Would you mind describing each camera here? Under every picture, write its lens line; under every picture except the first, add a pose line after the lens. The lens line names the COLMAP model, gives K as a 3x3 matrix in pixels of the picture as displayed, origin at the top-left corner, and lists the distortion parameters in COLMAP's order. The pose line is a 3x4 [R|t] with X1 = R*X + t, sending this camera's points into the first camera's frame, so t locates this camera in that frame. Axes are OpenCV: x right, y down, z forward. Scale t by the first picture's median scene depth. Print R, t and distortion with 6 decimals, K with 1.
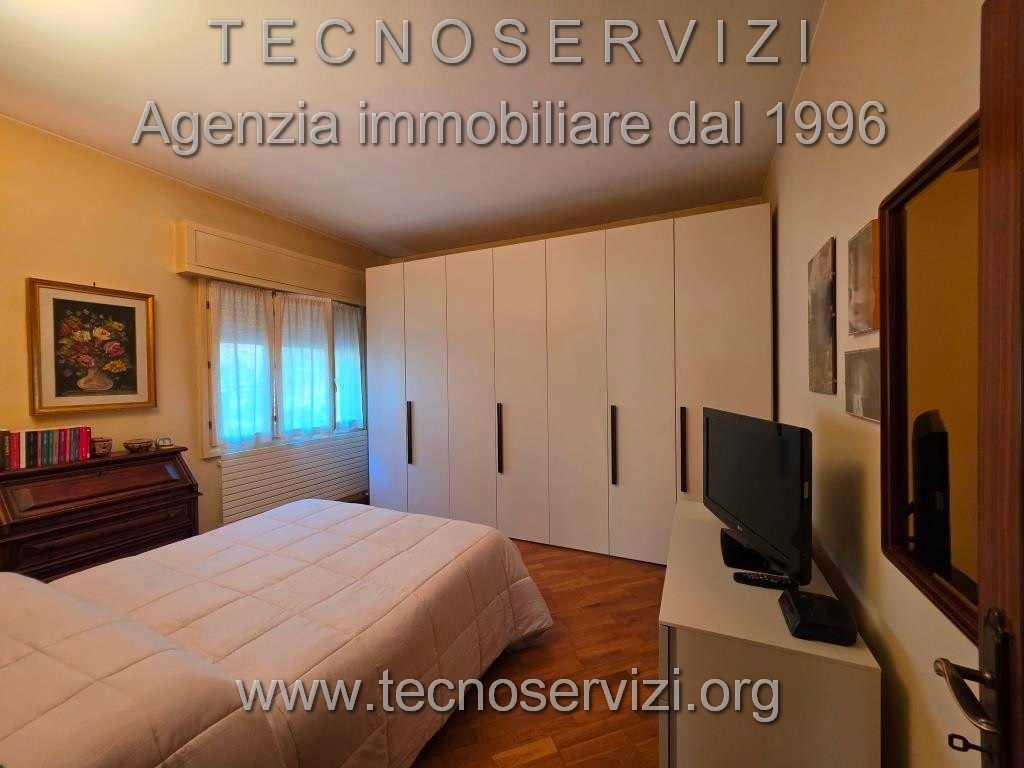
lens RADIAL K [[412.7, 0, 518.4], [0, 412.7, 380.5], [0, 0, 1]] dist [-0.002537, -0.000909]
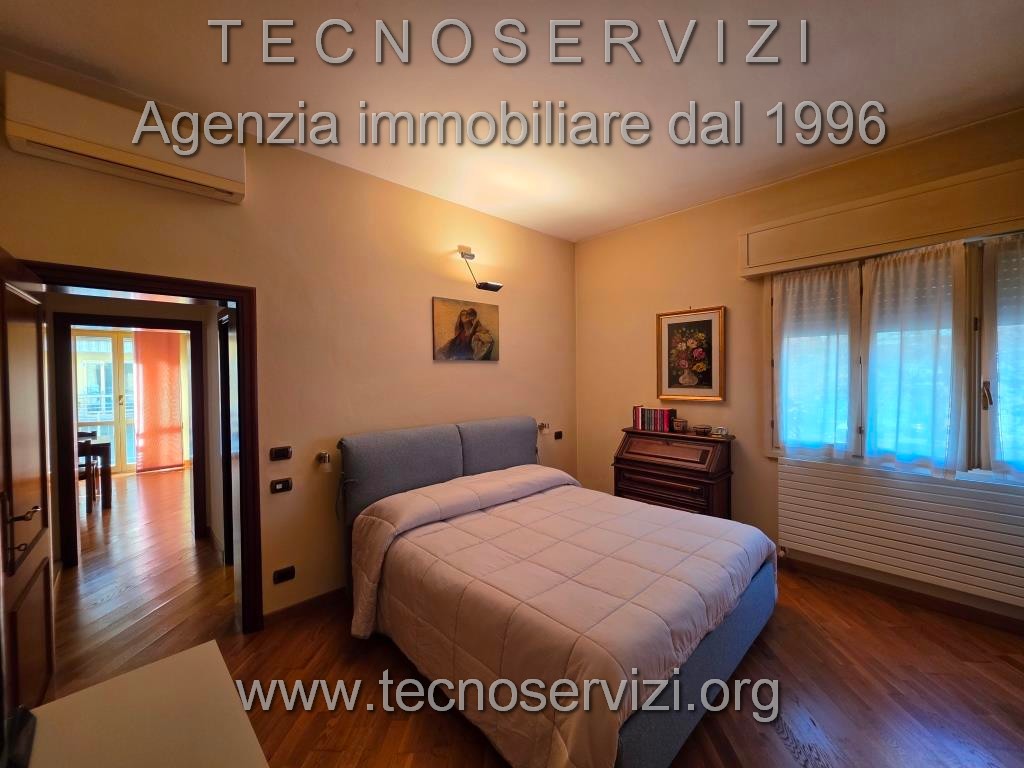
lens RADIAL K [[412.7, 0, 518.1], [0, 412.7, 380.1], [0, 0, 1]] dist [-0.002537, -0.000909]
pose [[-0.369841, 0.030146, -0.928606, 0.439163], [0.007549, 0.999538, 0.029442, -0.034831], [0.929064, 0.003879, -0.369898, 0.917686]]
